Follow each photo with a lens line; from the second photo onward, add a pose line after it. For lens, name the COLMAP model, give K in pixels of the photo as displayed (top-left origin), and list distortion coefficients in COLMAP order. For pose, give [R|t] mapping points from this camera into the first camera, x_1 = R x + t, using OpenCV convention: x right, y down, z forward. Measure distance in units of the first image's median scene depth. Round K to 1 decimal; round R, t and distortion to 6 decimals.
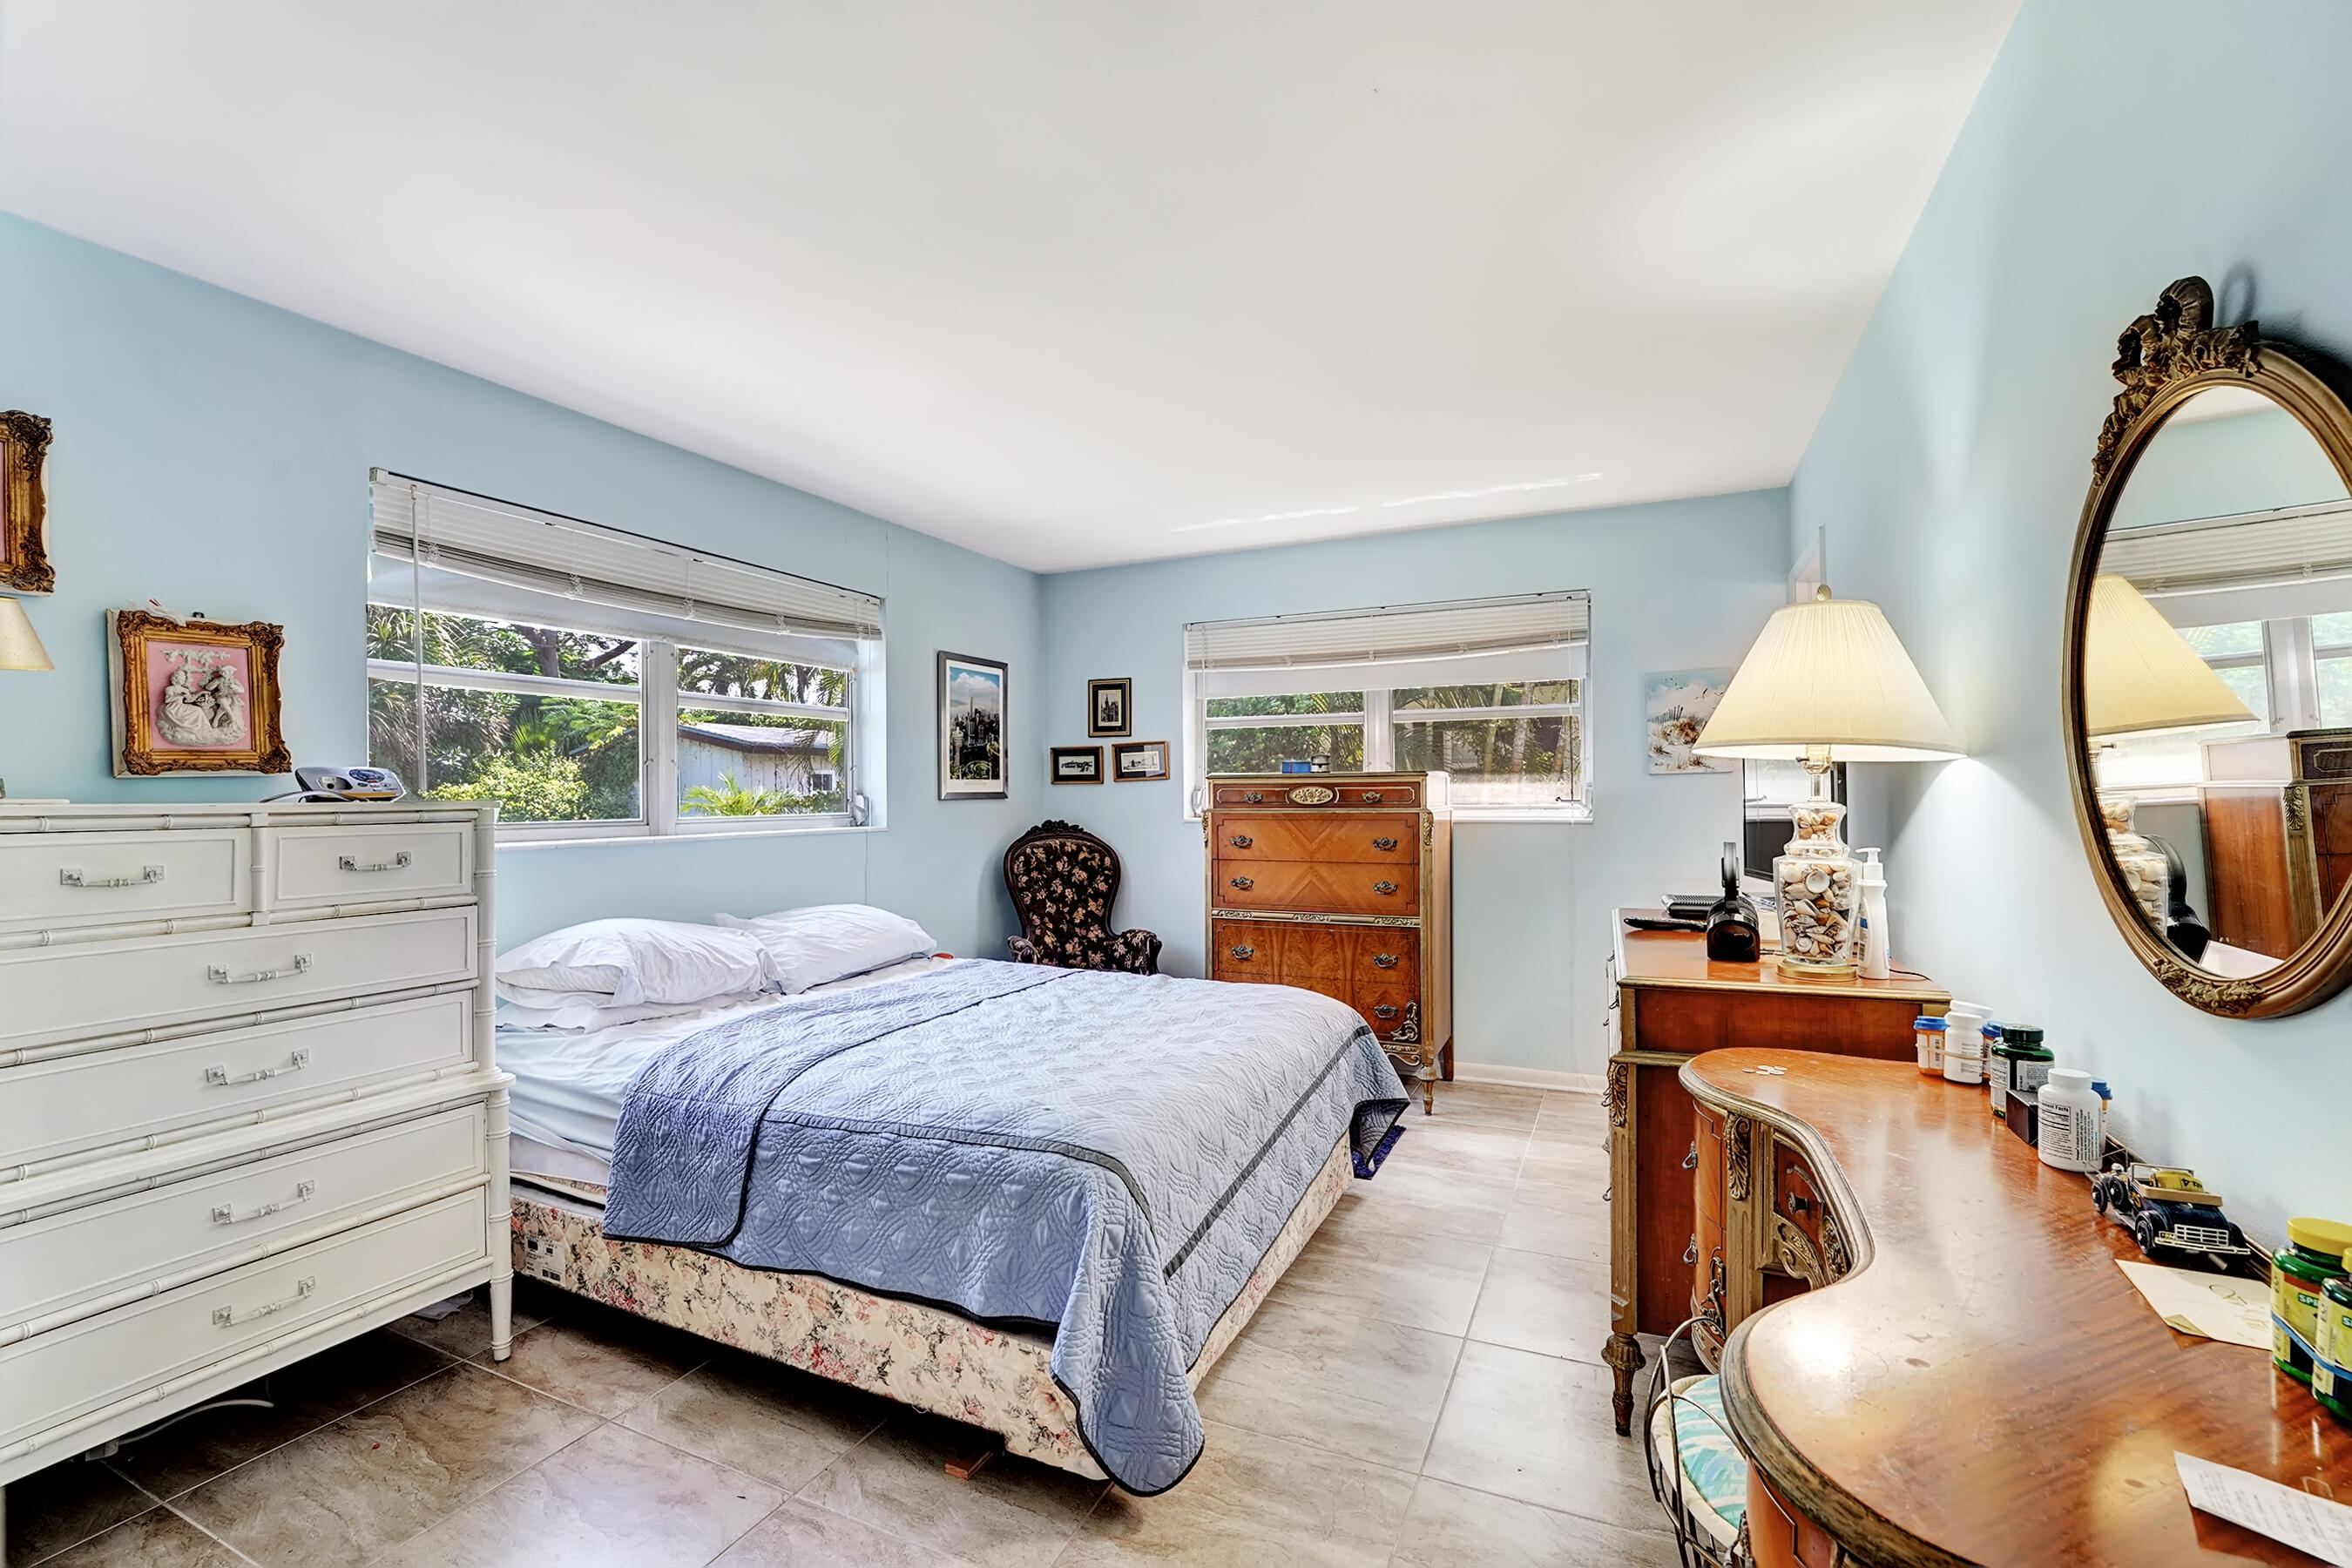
lens RADIAL K [[968.1, 0, 1163.6], [0, 968.1, 782.9], [0, 0, 1]] dist [-0.028266, 0.006964]
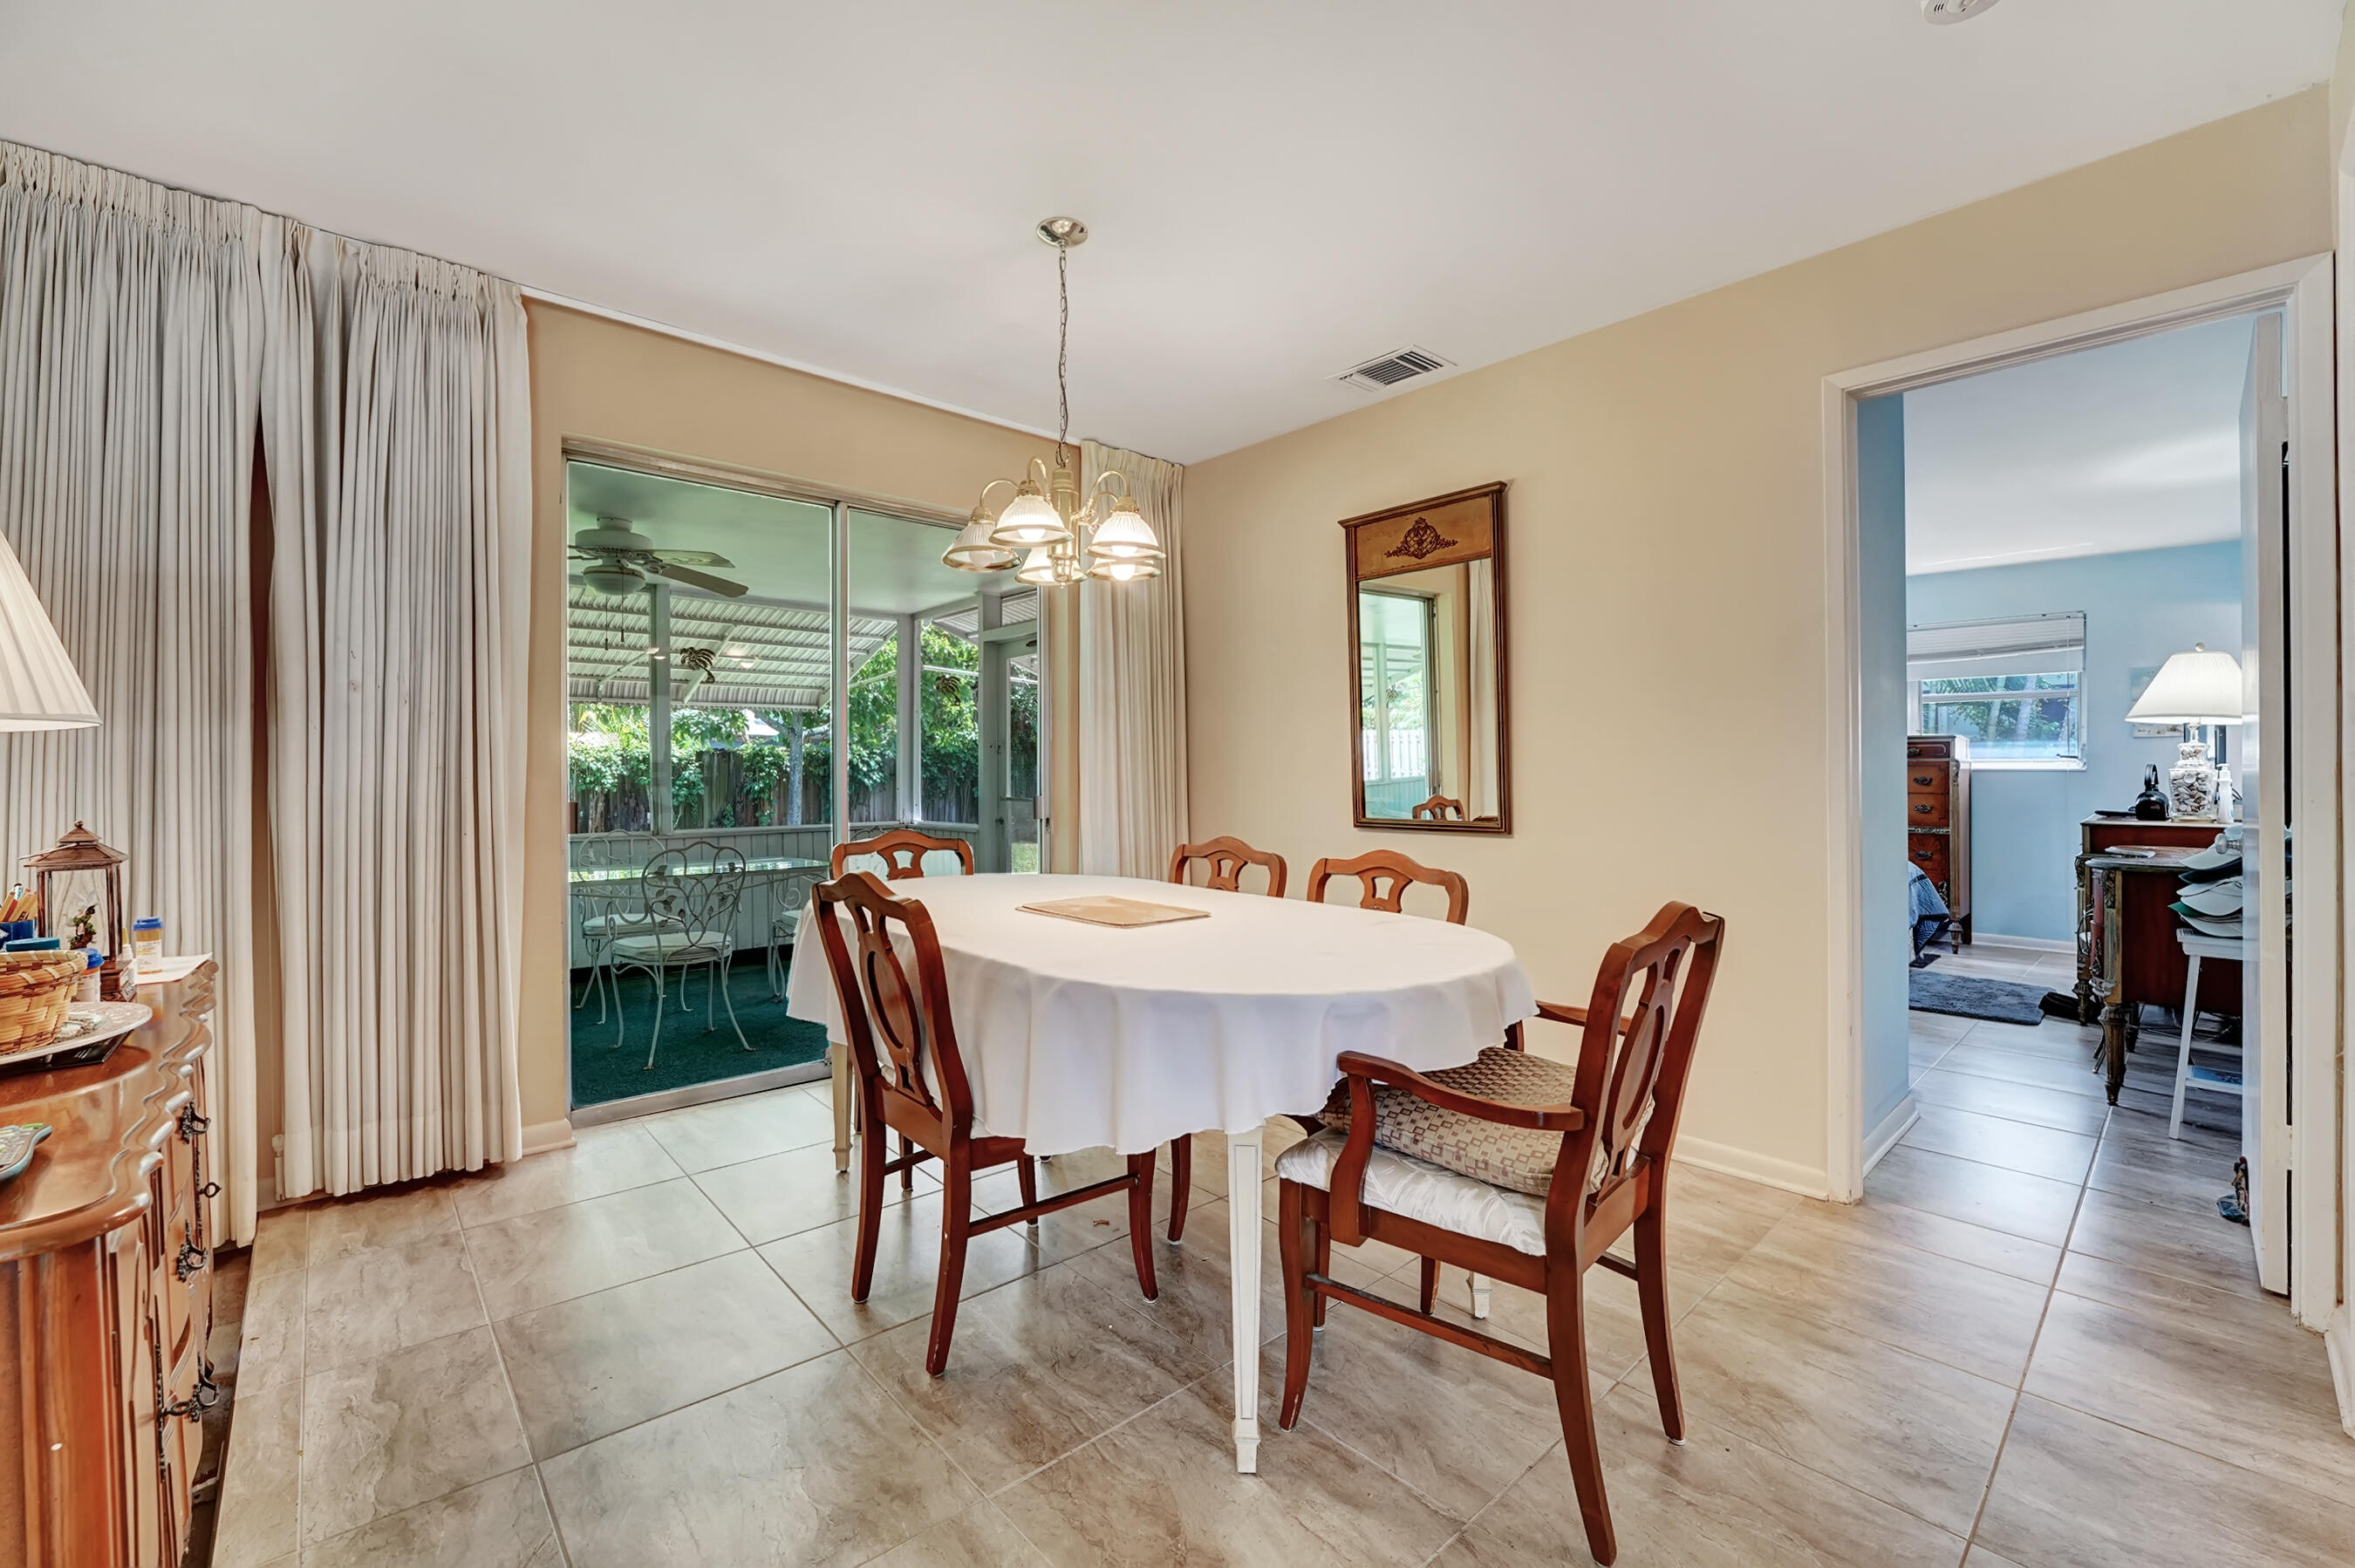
lens RADIAL K [[985.4, 0, 1178.6], [0, 985.4, 771.8], [0, 0, 1]] dist [-0.039949, 0.005897]
pose [[0.934247, 0.010615, -0.356469, -0.309560], [-0.006447, 0.999896, 0.012879, 0.031541], [0.356569, -0.009734, 0.934218, -0.806331]]
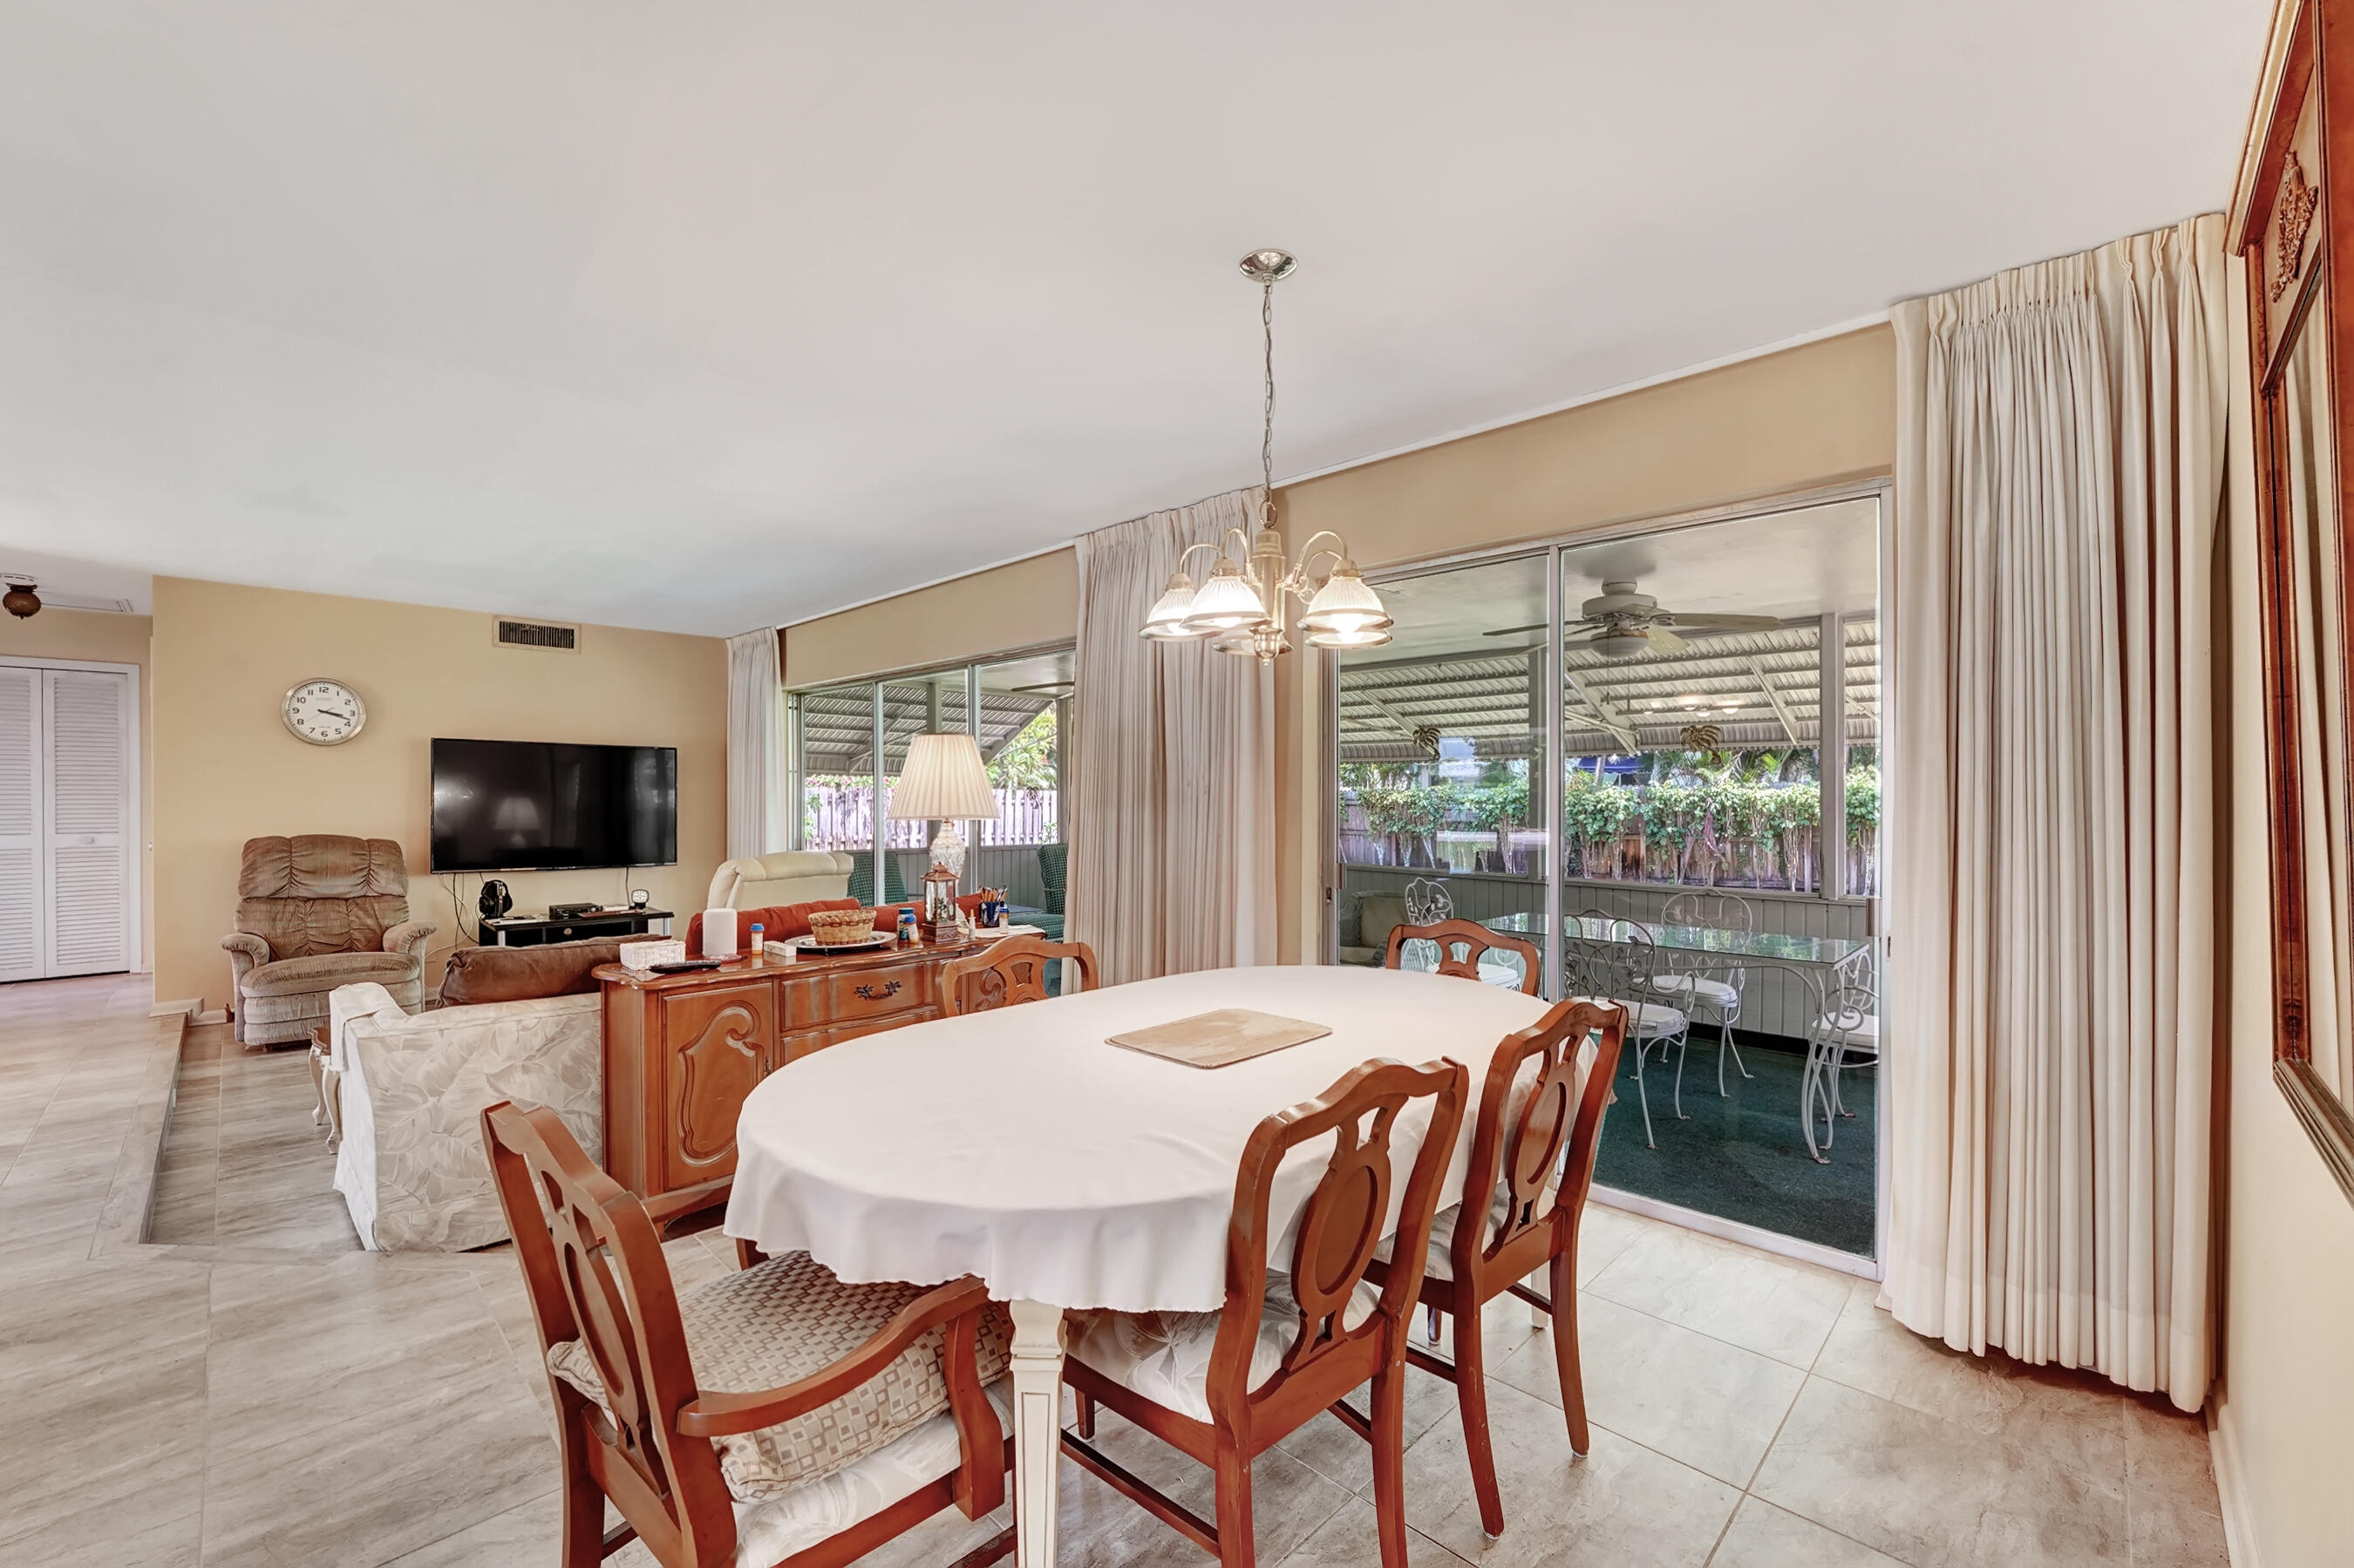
lens RADIAL K [[950.0, 0, 1166.3], [0, 950.0, 806.4], [0, 0, 1]] dist [-0.019647, 0.000314]
pose [[-0.308822, 0.021357, -0.950880, -0.098515], [0.008129, 0.999771, 0.019815, -0.001599], [0.951085, -0.001611, -0.308924, -0.212779]]
